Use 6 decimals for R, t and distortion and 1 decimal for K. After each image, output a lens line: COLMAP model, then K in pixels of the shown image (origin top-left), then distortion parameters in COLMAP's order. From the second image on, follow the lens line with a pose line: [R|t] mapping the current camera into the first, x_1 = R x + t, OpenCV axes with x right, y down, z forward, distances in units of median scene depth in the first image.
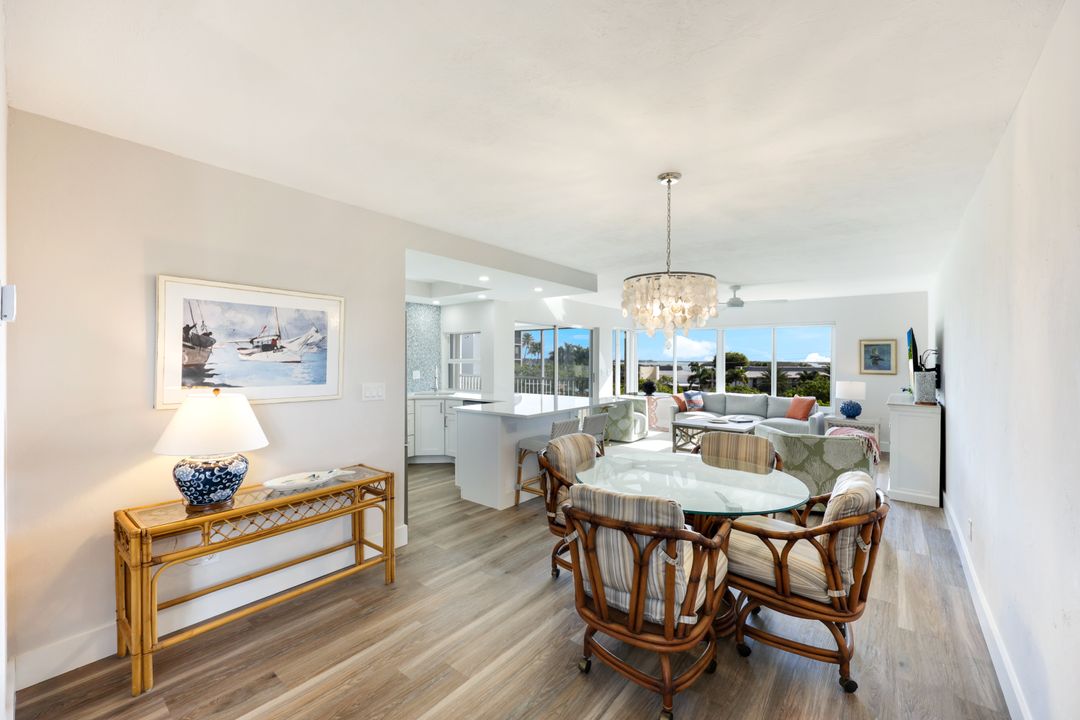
lens RADIAL K [[436.6, 0, 543.1], [0, 436.6, 357.6], [0, 0, 1]] dist [-0.006482, 0.000794]
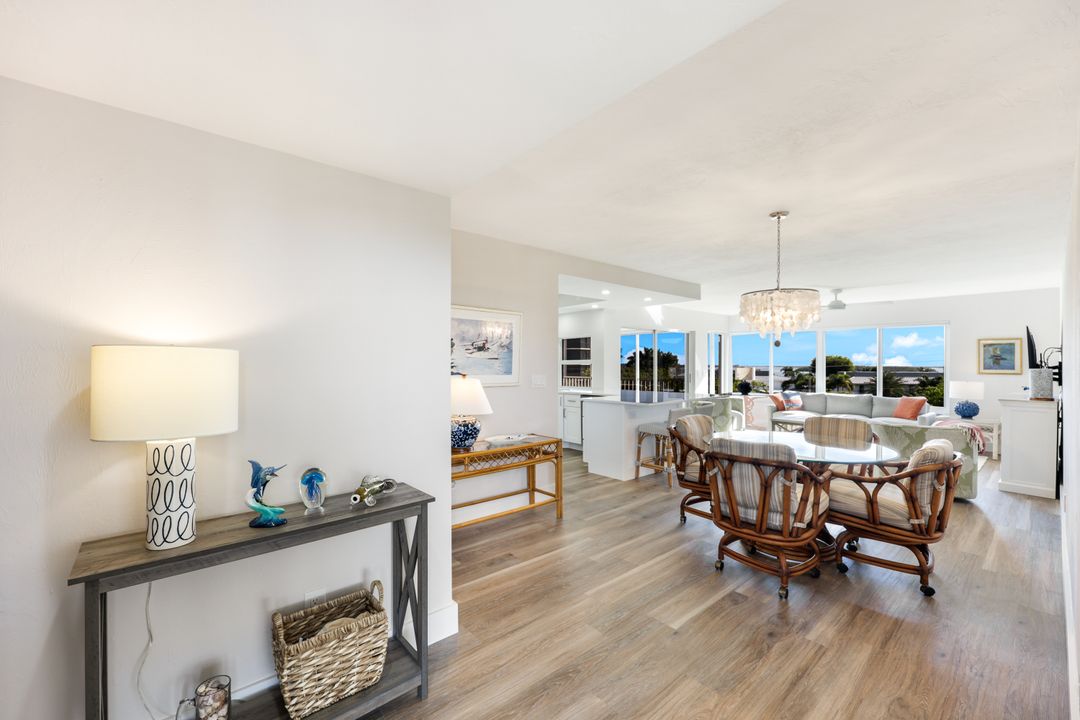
lens RADIAL K [[436.6, 0, 534.0], [0, 436.6, 364.7], [0, 0, 1]] dist [-0.006482, 0.000794]
pose [[0.981239, -0.002899, -0.192773, -0.102979], [0.003636, 0.999987, 0.003470, 0.015645], [0.192760, -0.004106, 0.981237, -0.241731]]
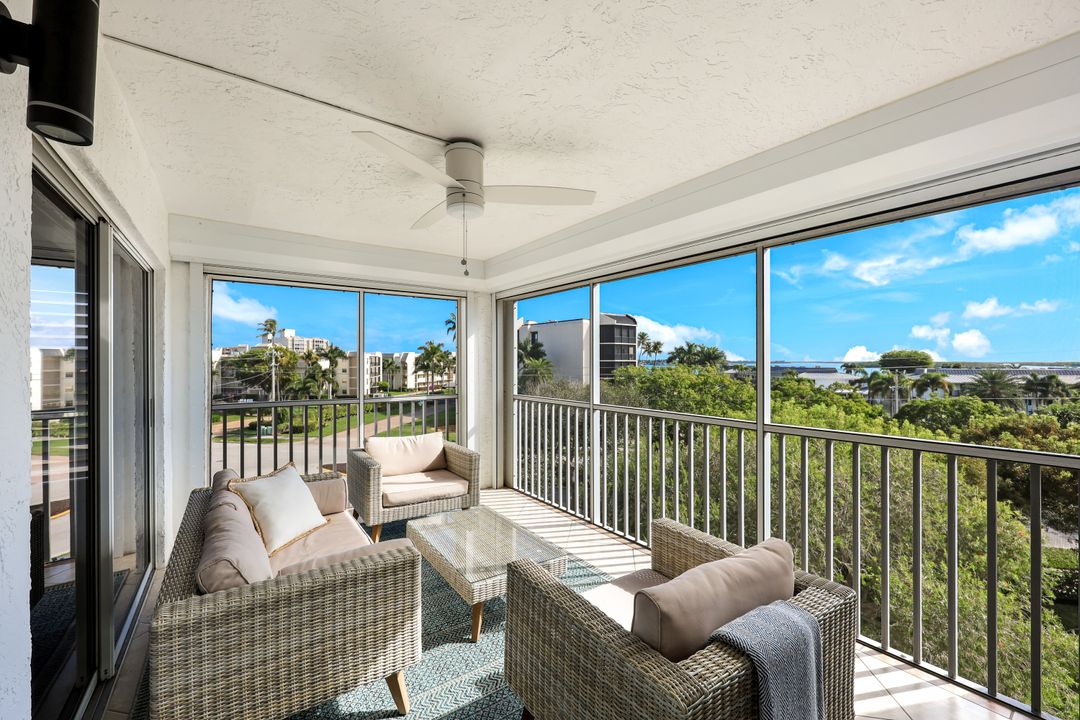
lens RADIAL K [[436.6, 0, 531.7], [0, 436.6, 358.6], [0, 0, 1]] dist [-0.006482, 0.000794]
pose [[0.960165, -0.006424, -0.279359, -0.127234], [0.006025, 0.999979, -0.002288, 0.010037], [0.279367, 0.000514, 0.960184, 1.585626]]
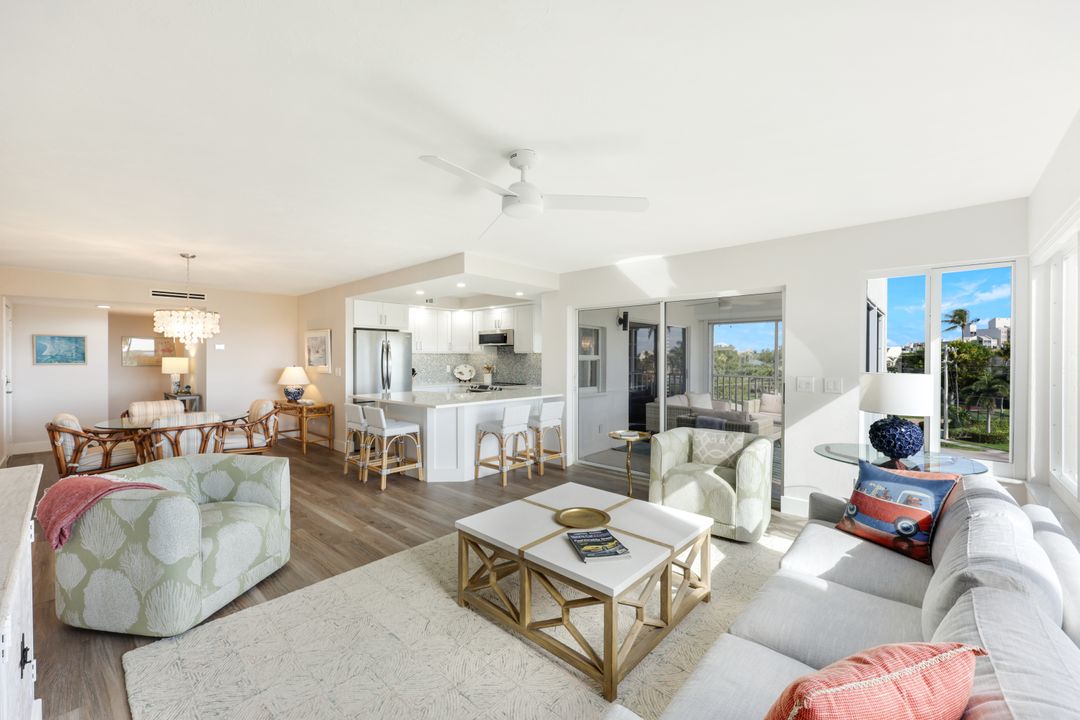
lens RADIAL K [[436.6, 0, 537.8], [0, 436.6, 357.7], [0, 0, 1]] dist [-0.006482, 0.000794]
pose [[-0.057332, -0.003426, -0.998349, 1.178293], [0.002631, 0.999990, -0.003583, 0.016343], [0.998352, -0.002832, -0.057322, 1.496643]]
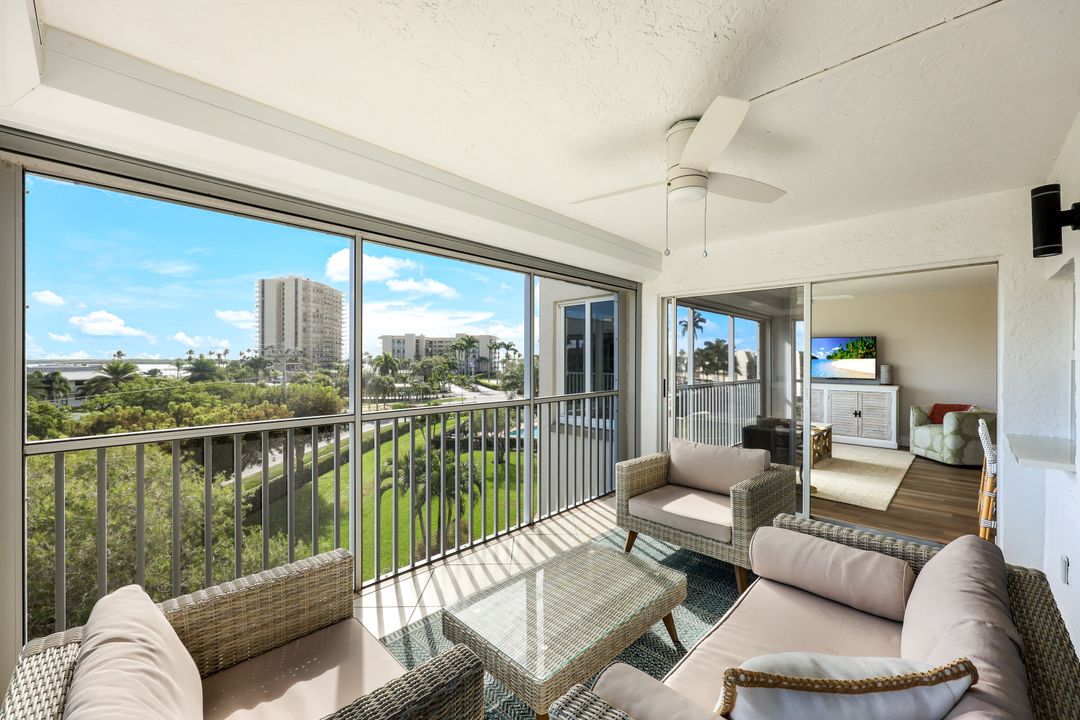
lens RADIAL K [[436.6, 0, 545.6], [0, 436.6, 363.8], [0, 0, 1]] dist [-0.006482, 0.000794]
pose [[0.094707, -0.018326, 0.995337, -1.140867], [-0.003059, 0.999820, 0.018700, 0.011073], [-0.995501, -0.004816, 0.094634, 2.363542]]
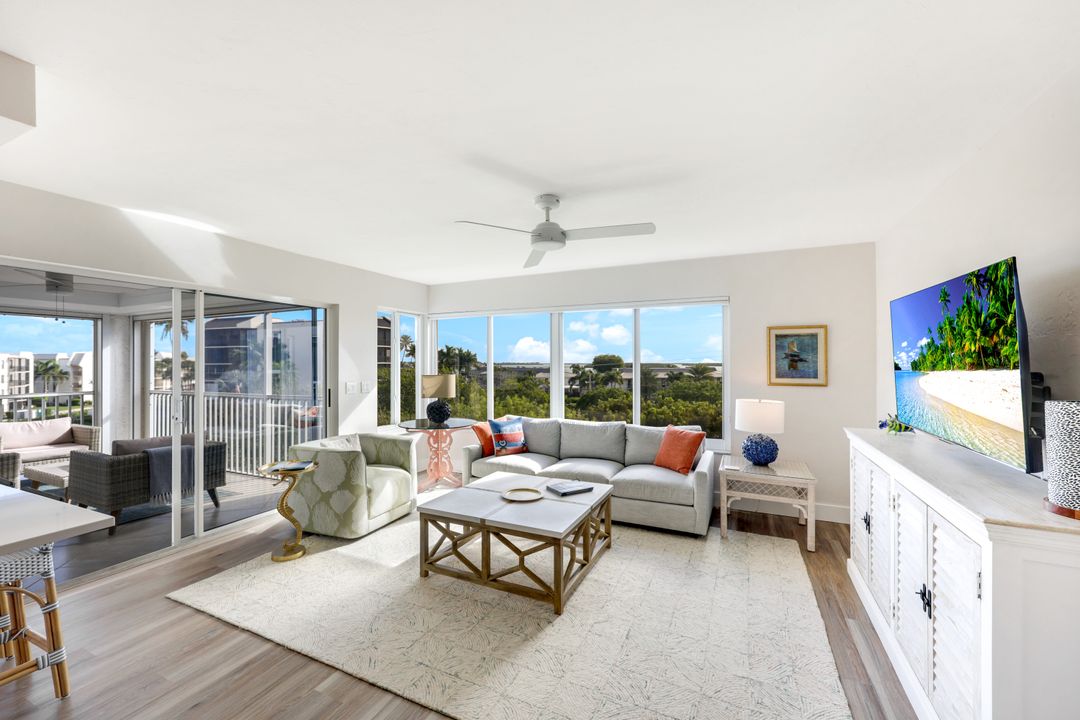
lens RADIAL K [[436.6, 0, 540.4], [0, 436.6, 359.7], [0, 0, 1]] dist [-0.006482, 0.000794]
pose [[0.969158, -0.006324, 0.246358, 0.465361], [0.006791, 0.999976, -0.001044, 0.003158], [-0.246346, 0.002684, 0.969178, 0.826310]]
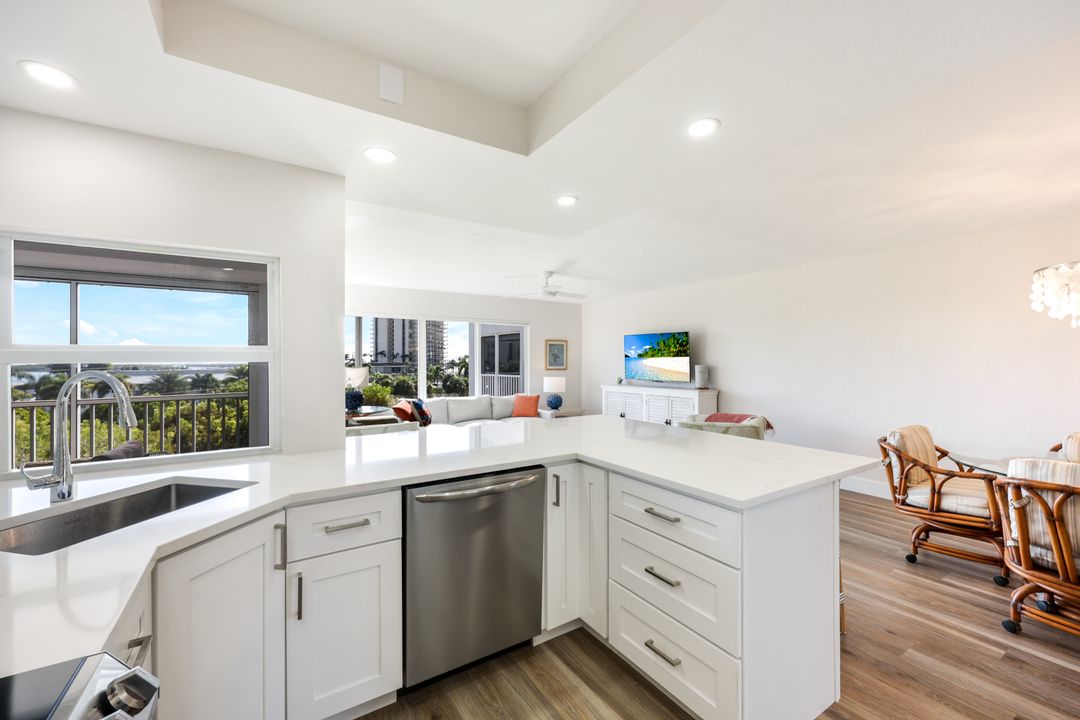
lens RADIAL K [[436.6, 0, 541.2], [0, 436.6, 361.9], [0, 0, 1]] dist [-0.006482, 0.000794]
pose [[0.318591, -0.009875, 0.947841, -0.516405], [0.003919, 0.999951, 0.009100, 0.018252], [-0.947884, 0.000815, 0.318614, 1.075150]]
